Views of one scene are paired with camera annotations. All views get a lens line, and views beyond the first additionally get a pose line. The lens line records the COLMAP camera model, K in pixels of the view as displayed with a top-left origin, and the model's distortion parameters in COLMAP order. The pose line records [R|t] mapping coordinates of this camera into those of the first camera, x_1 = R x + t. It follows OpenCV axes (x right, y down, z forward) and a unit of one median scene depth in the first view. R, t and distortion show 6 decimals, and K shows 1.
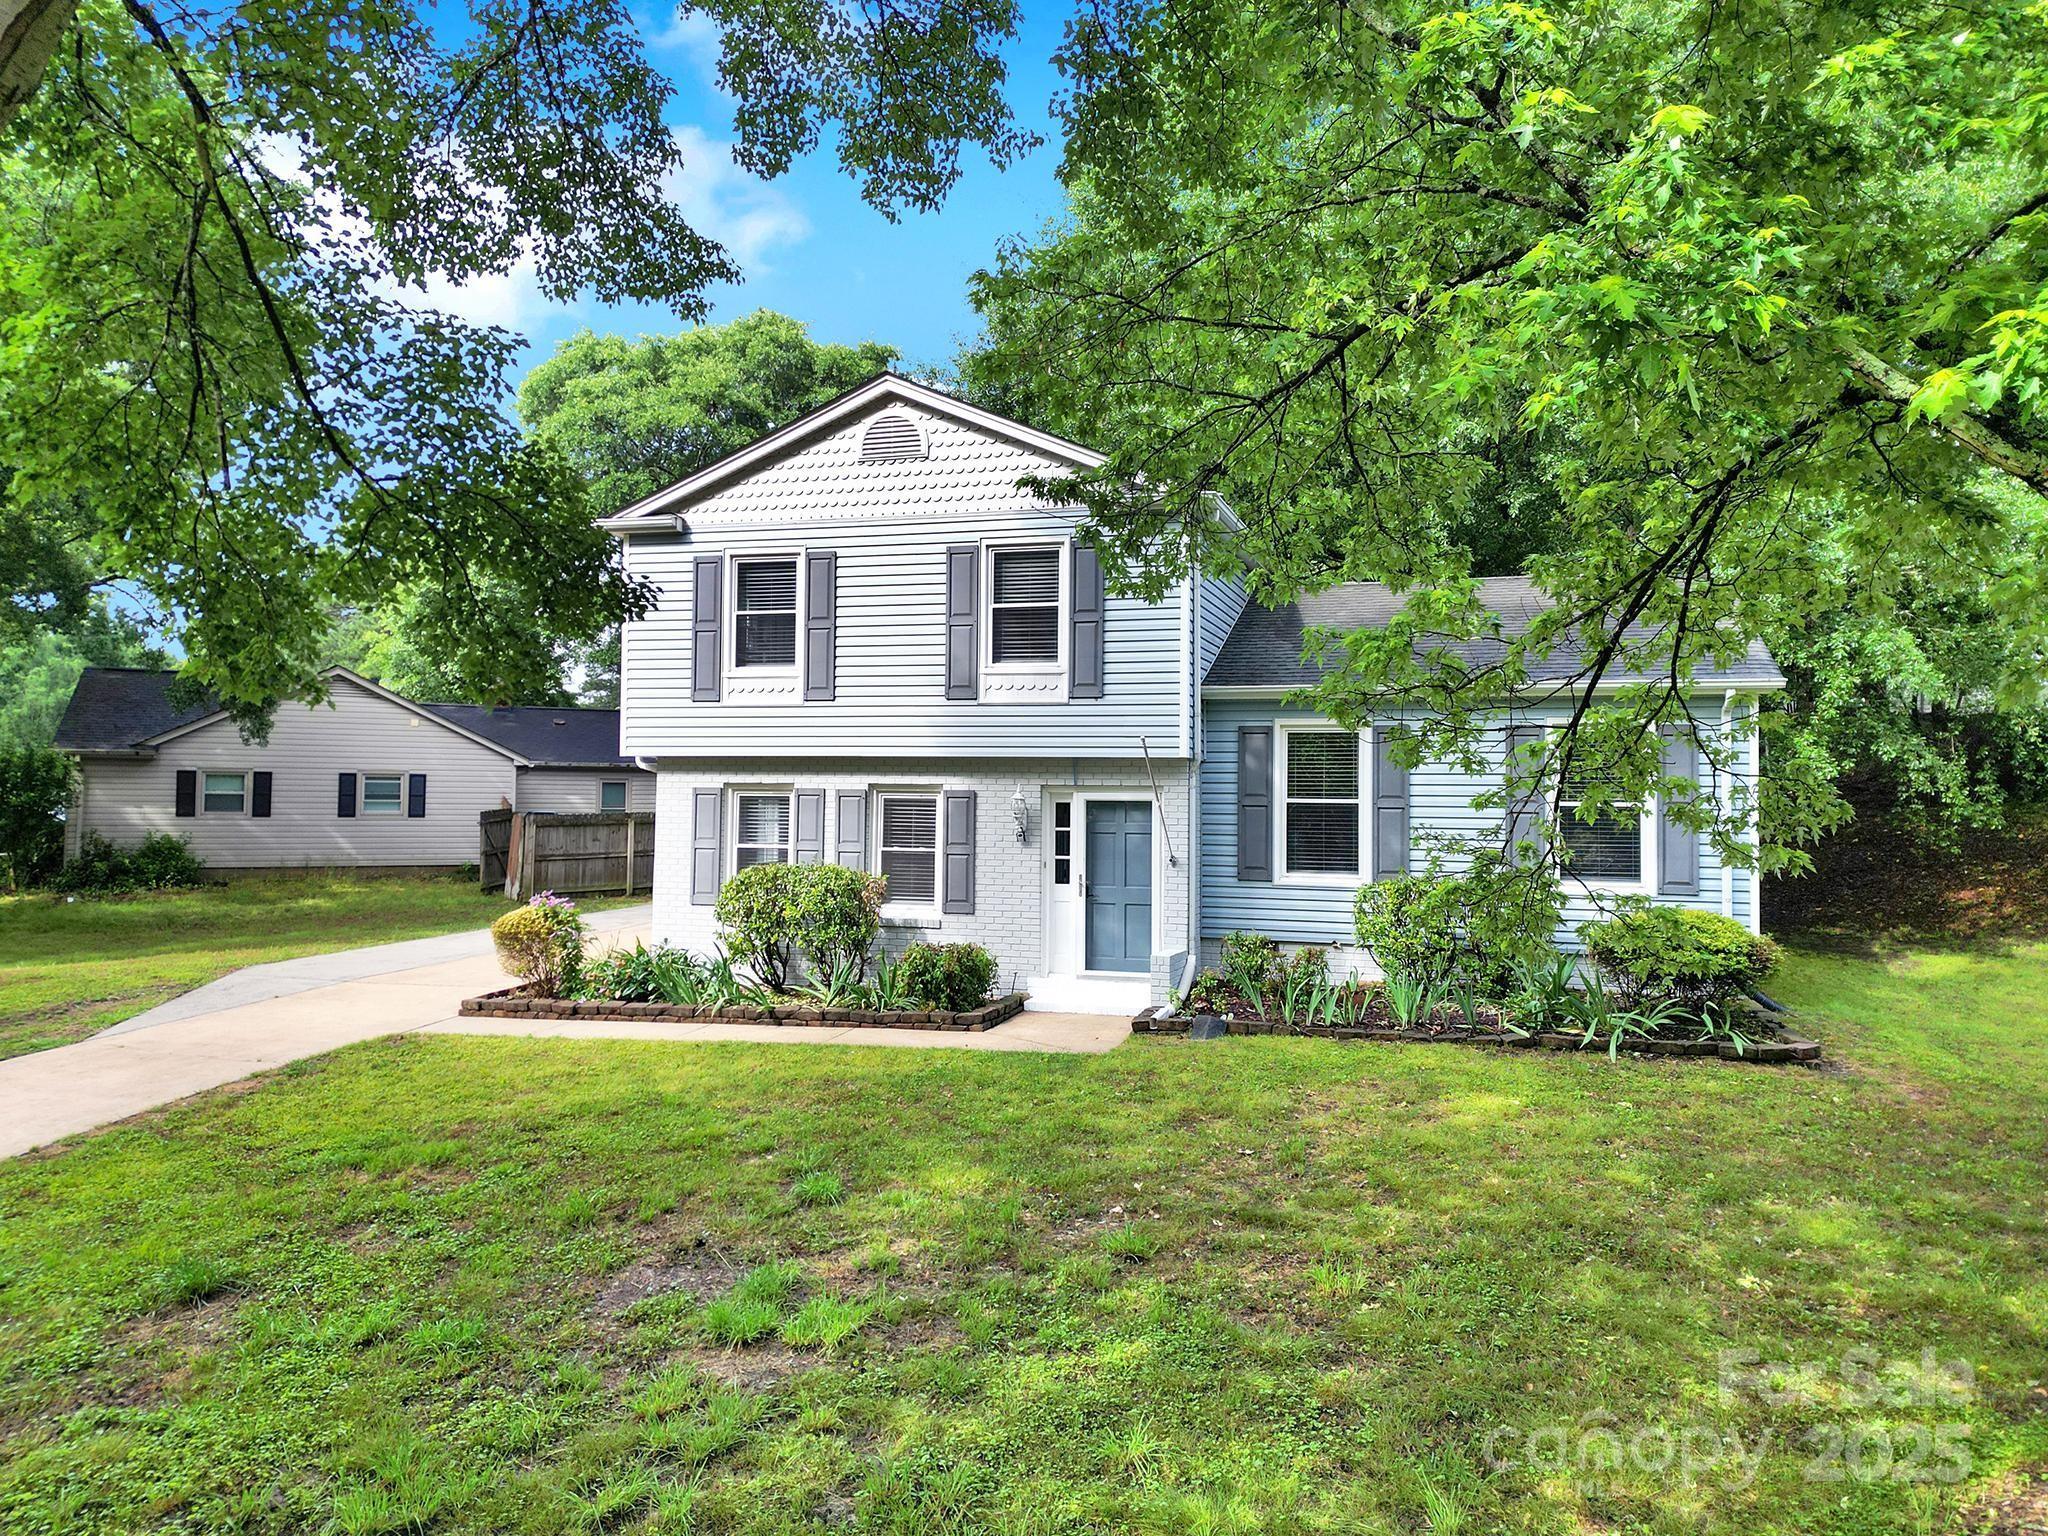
lens RADIAL K [[1397.0, 0, 1024.0], [0, 1397.0, 768.0], [0, 0, 1]] dist [0.028333, 0.000173]
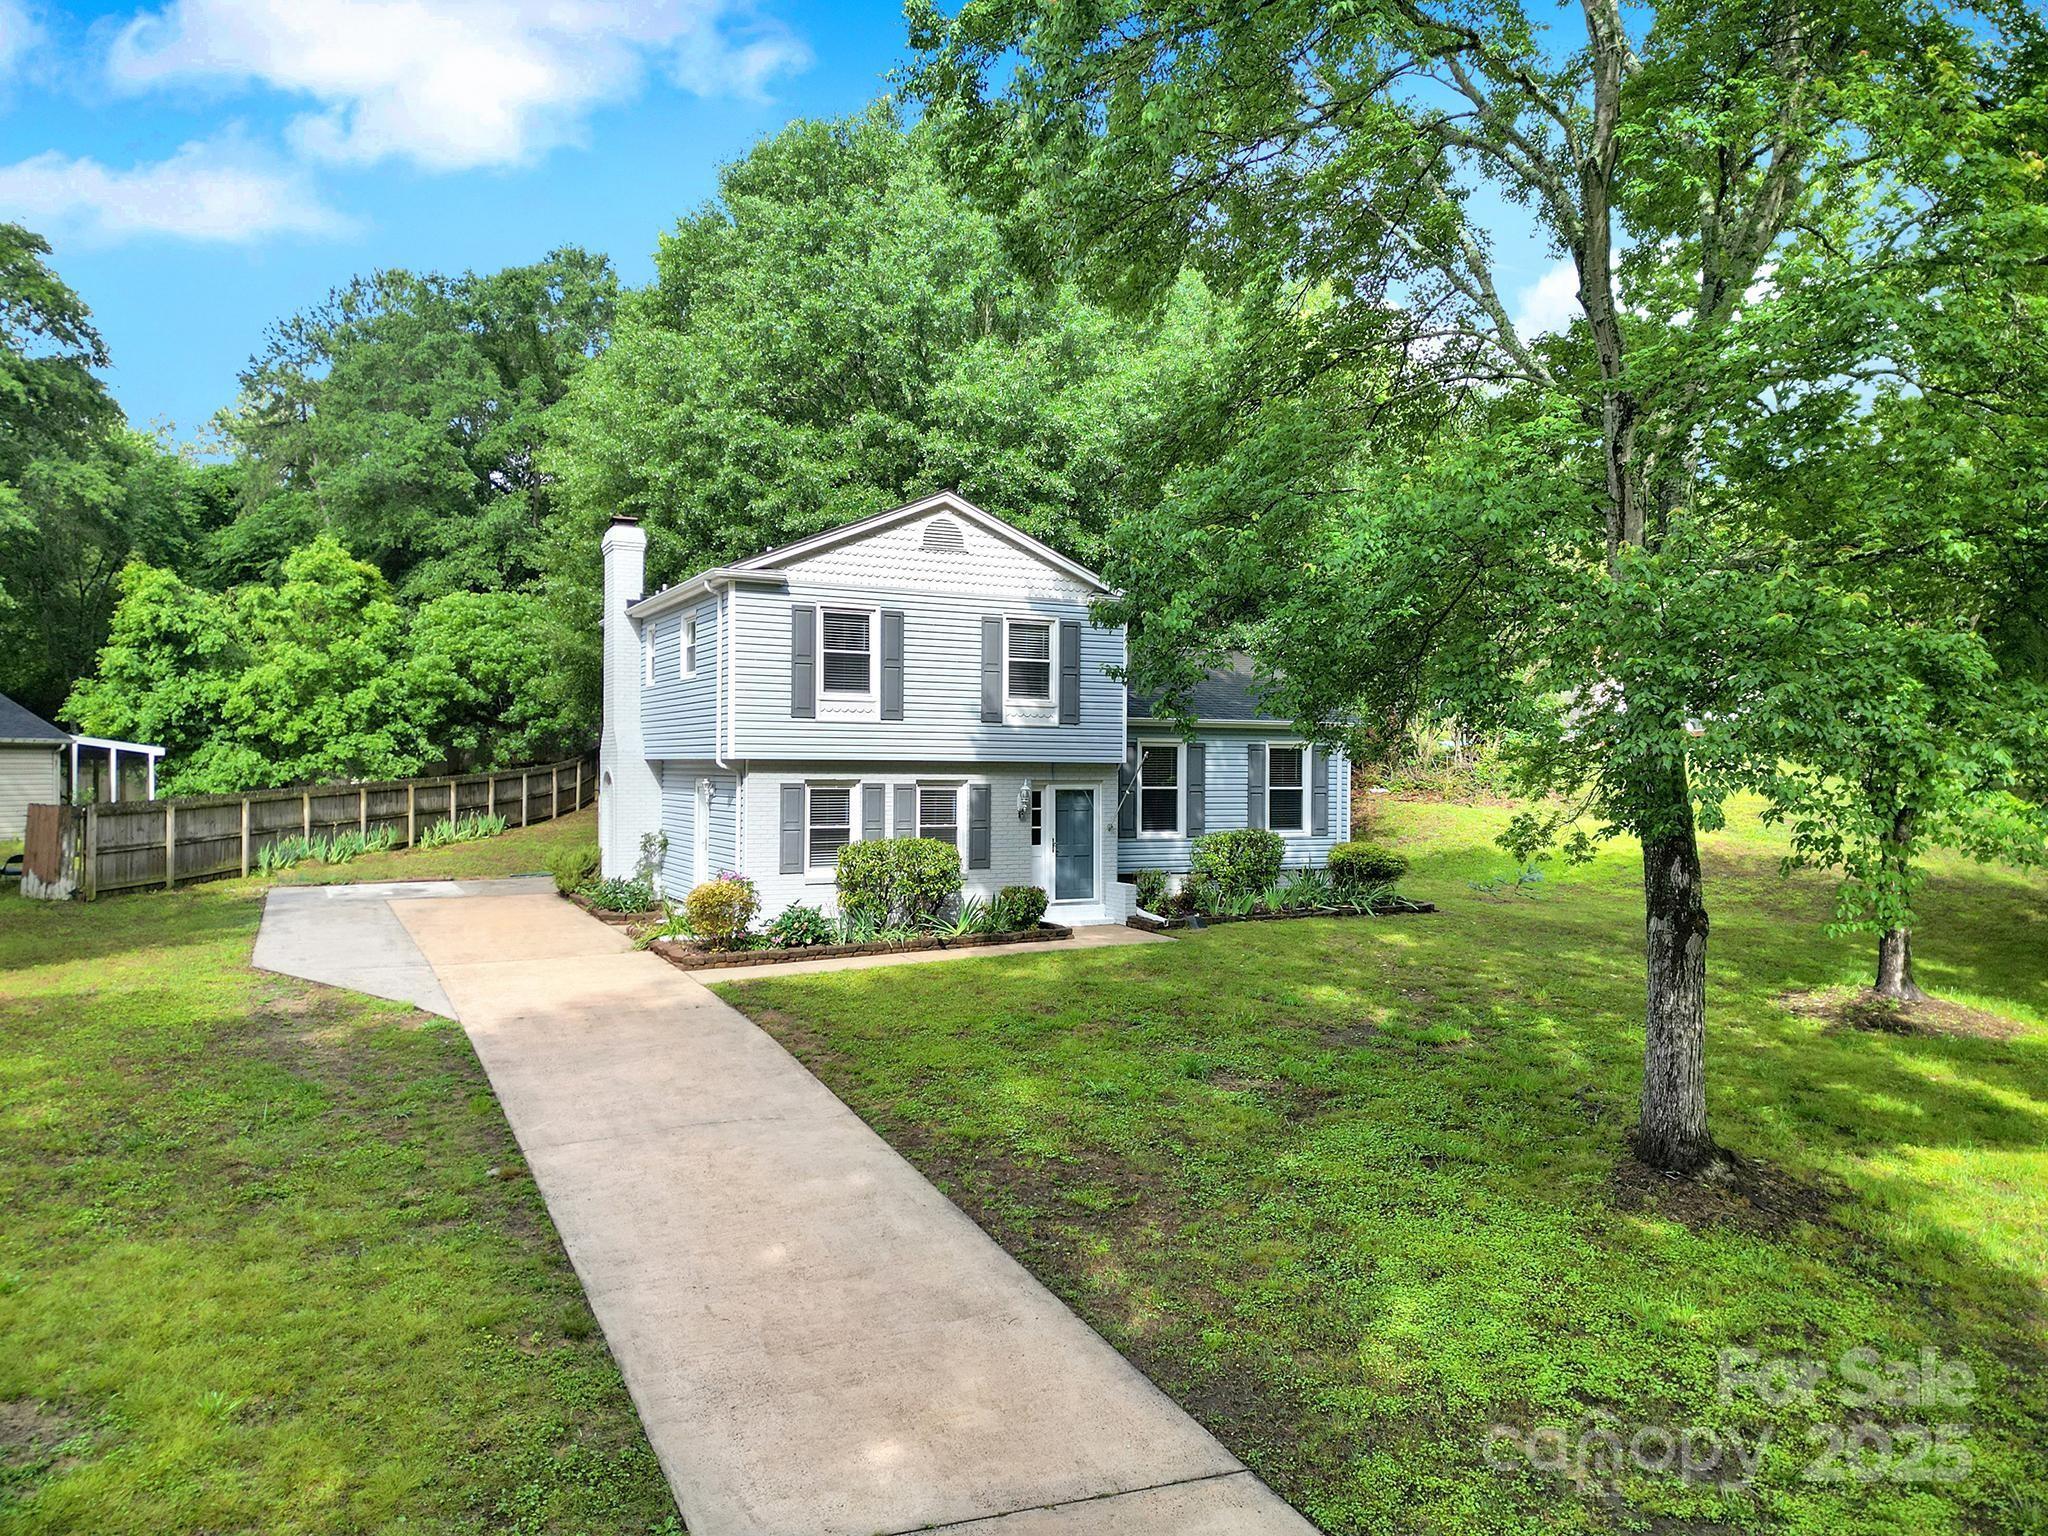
lens RADIAL K [[1397.0, 0, 1024.0], [0, 1397.0, 768.0], [0, 0, 1]] dist [0.028333, 0.000173]
pose [[0.740986, -0.005494, 0.671498, -0.967884], [-0.015734, 0.999550, 0.025541, -0.037576], [-0.671336, -0.029491, 0.740566, -0.105627]]
